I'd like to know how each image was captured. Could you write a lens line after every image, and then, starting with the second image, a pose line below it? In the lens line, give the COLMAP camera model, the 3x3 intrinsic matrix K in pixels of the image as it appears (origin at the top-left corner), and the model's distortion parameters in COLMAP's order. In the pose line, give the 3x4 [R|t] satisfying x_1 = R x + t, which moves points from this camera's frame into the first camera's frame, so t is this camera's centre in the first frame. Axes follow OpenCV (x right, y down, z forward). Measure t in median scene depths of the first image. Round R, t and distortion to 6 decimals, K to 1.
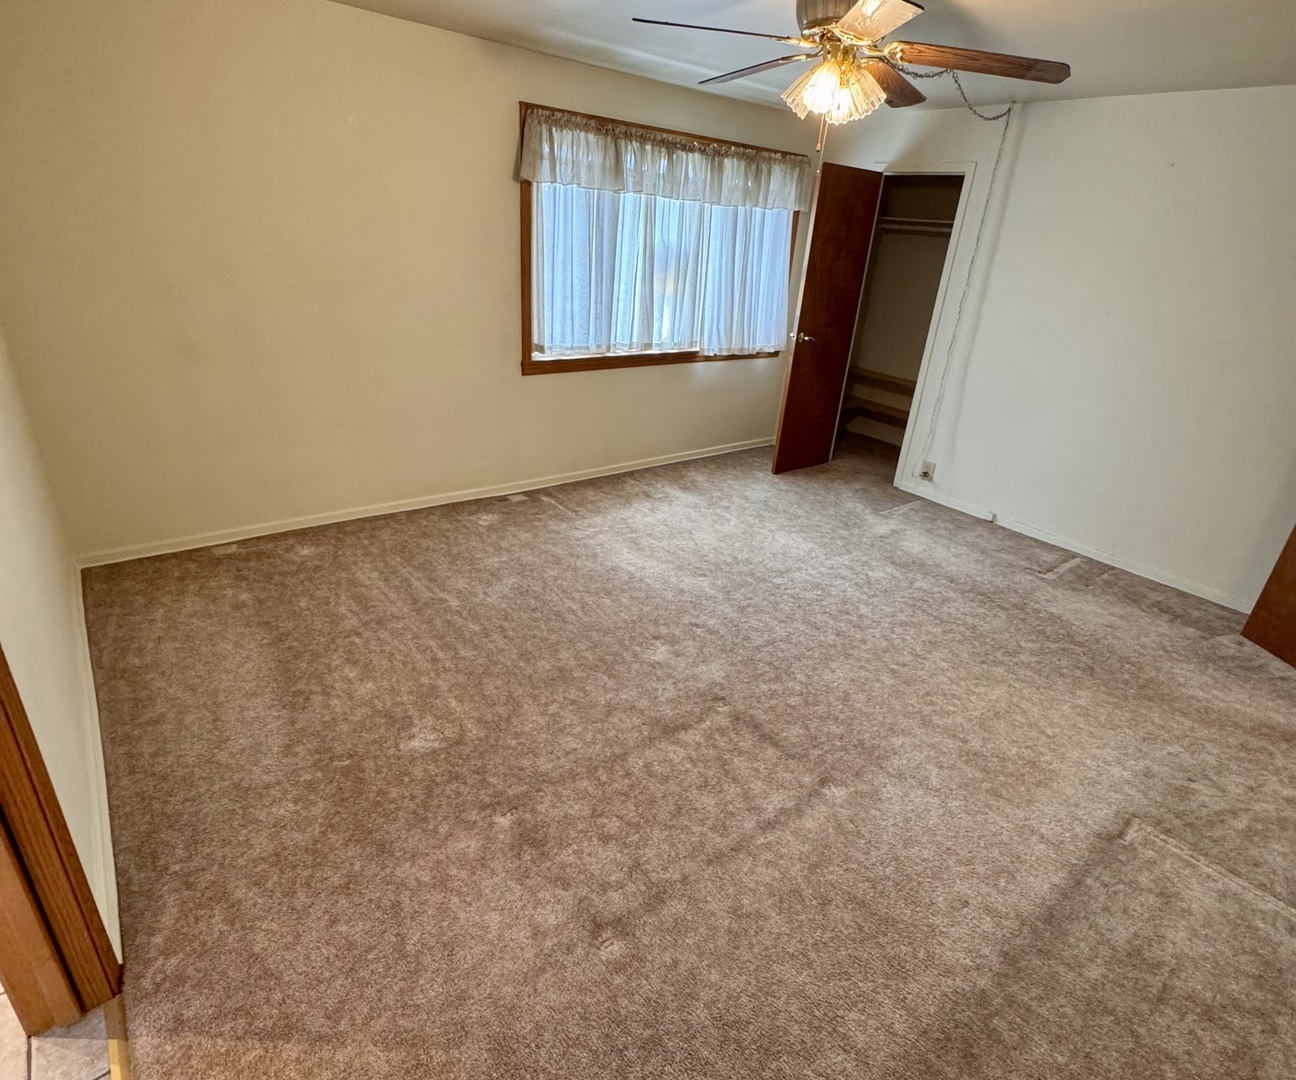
lens RADIAL K [[693.6, 0, 652.0], [0, 693.6, 537.4], [0, 0, 1]] dist [0.002932, 0.000261]
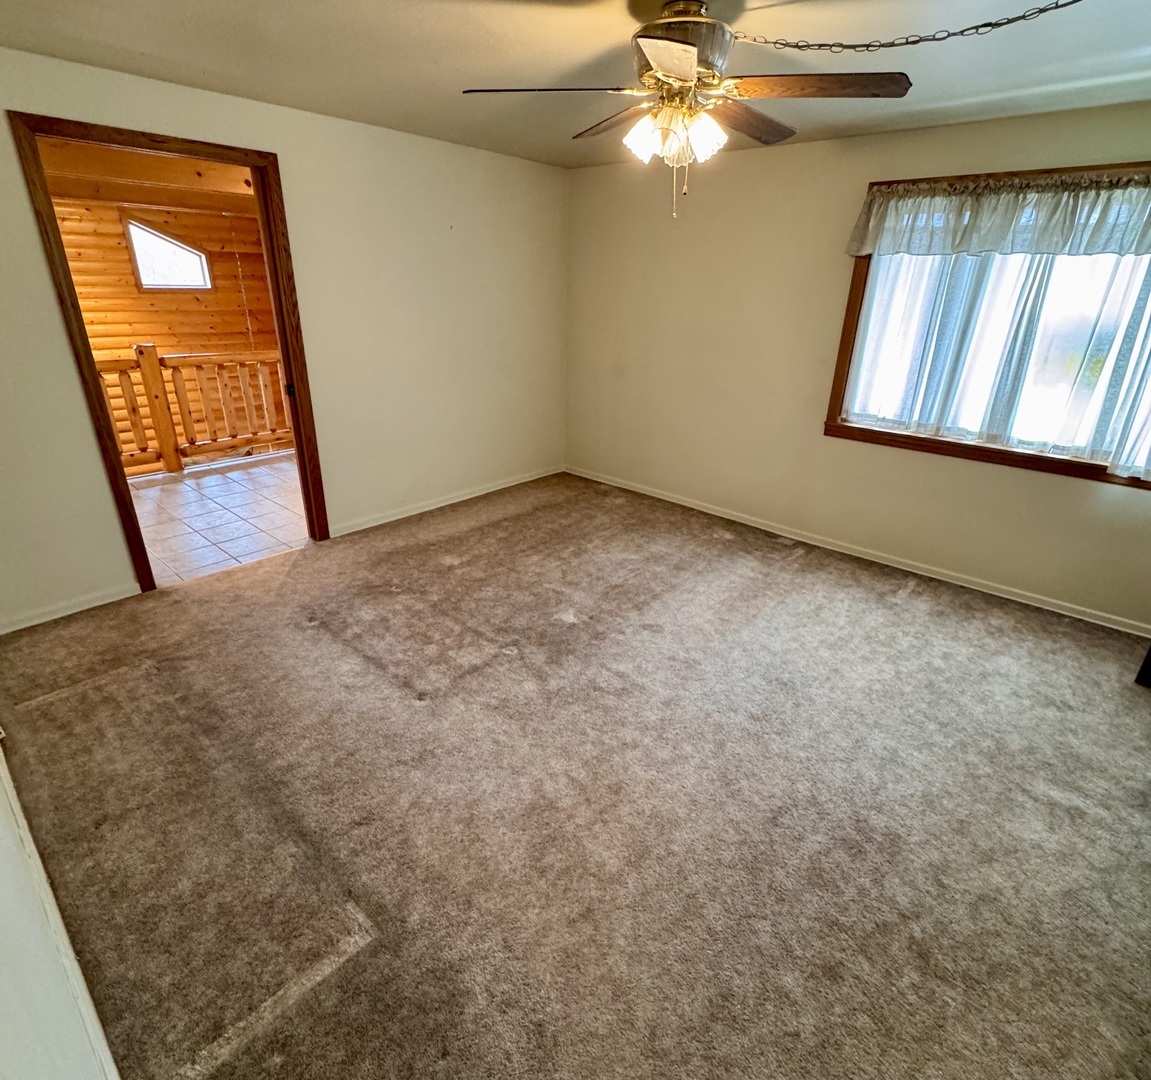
lens RADIAL K [[619.5, 0, 575.5], [0, 619.5, 538.5], [0, 0, 1]] dist [0.001054, -0.000772]
pose [[0.163194, 0.312477, -0.935802, 0.673151], [-0.414662, 0.882397, 0.222331, -0.142611], [0.895223, 0.351758, 0.273574, 0.444003]]
